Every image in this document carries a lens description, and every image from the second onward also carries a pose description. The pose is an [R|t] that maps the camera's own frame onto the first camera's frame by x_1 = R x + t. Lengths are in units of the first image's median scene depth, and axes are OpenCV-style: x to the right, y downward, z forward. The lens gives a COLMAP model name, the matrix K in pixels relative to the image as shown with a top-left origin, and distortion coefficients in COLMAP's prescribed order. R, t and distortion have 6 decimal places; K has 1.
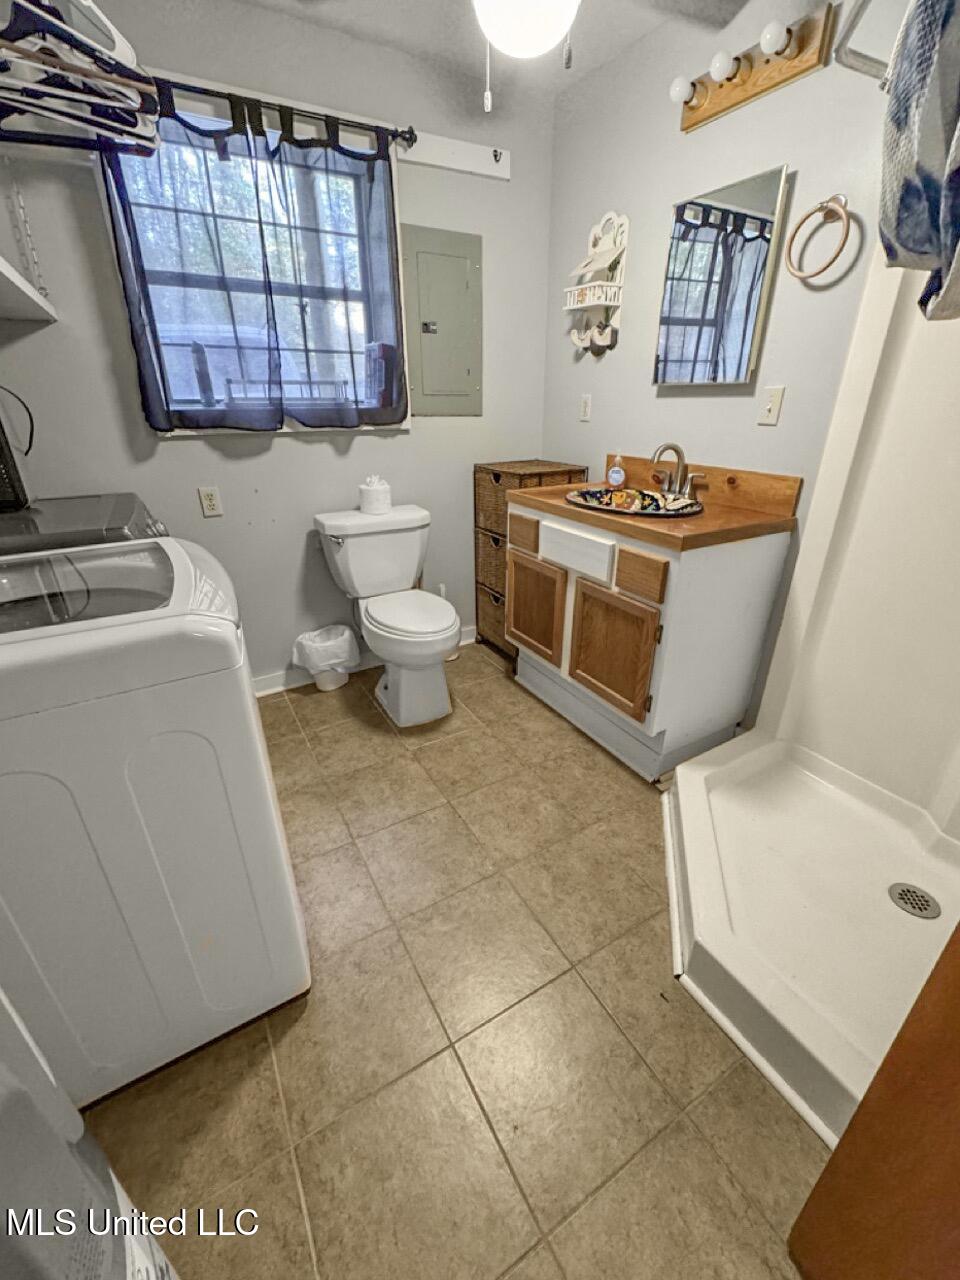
lens RADIAL K [[529.7, 0, 480.0], [0, 529.7, 640.0], [0, 0, 1]] dist [-0.001176, 0.000327]
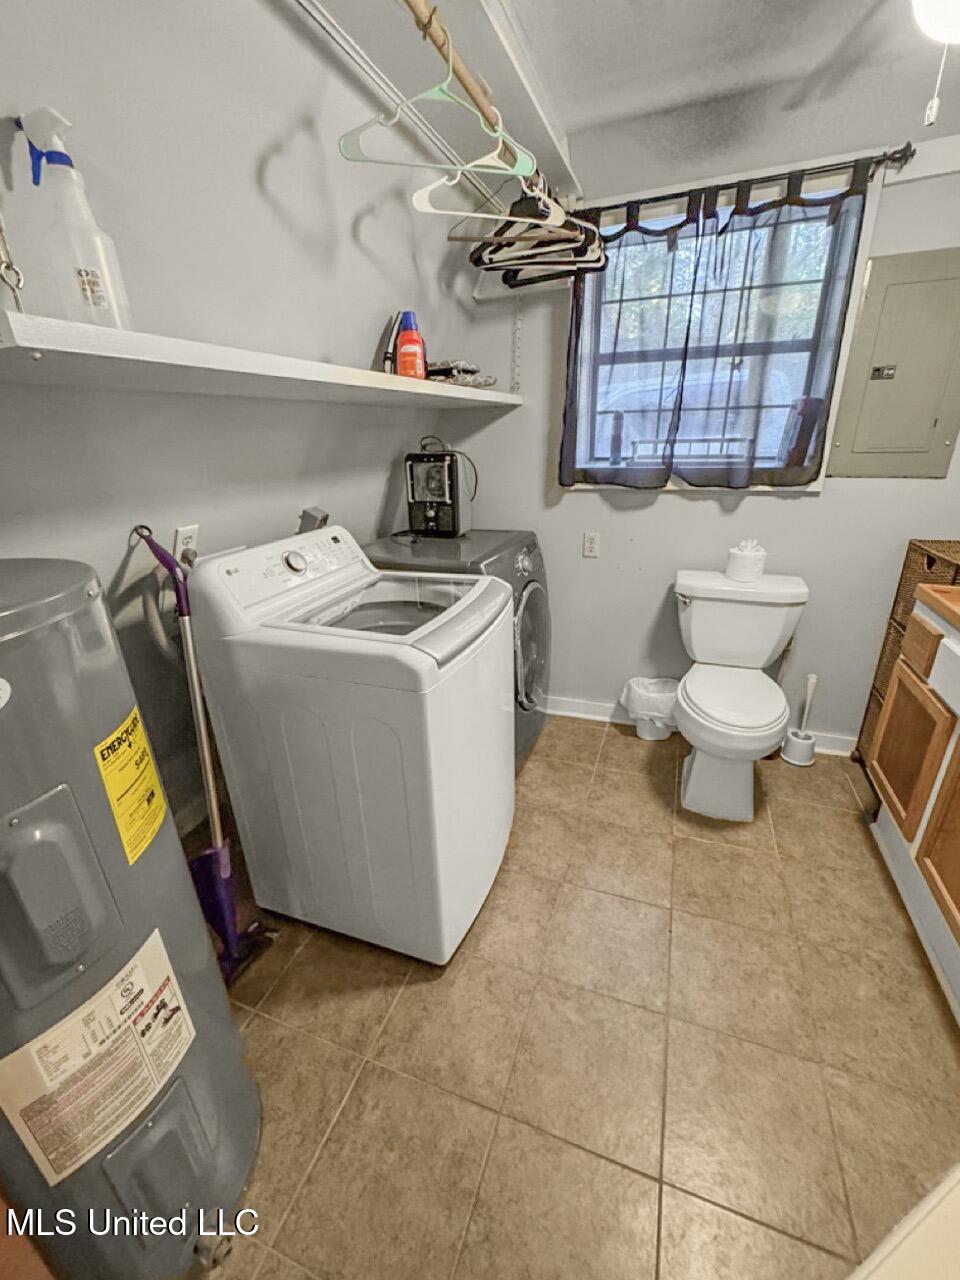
lens RADIAL K [[523.3, 0, 480.0], [0, 523.3, 640.0], [0, 0, 1]] dist [-0.000374, -0.000588]
pose [[0.636331, 0.268513, -0.723176, 0.214375], [-0.298731, 0.950093, 0.089910, -0.092680], [0.711227, 0.158823, 0.684786, 0.078661]]
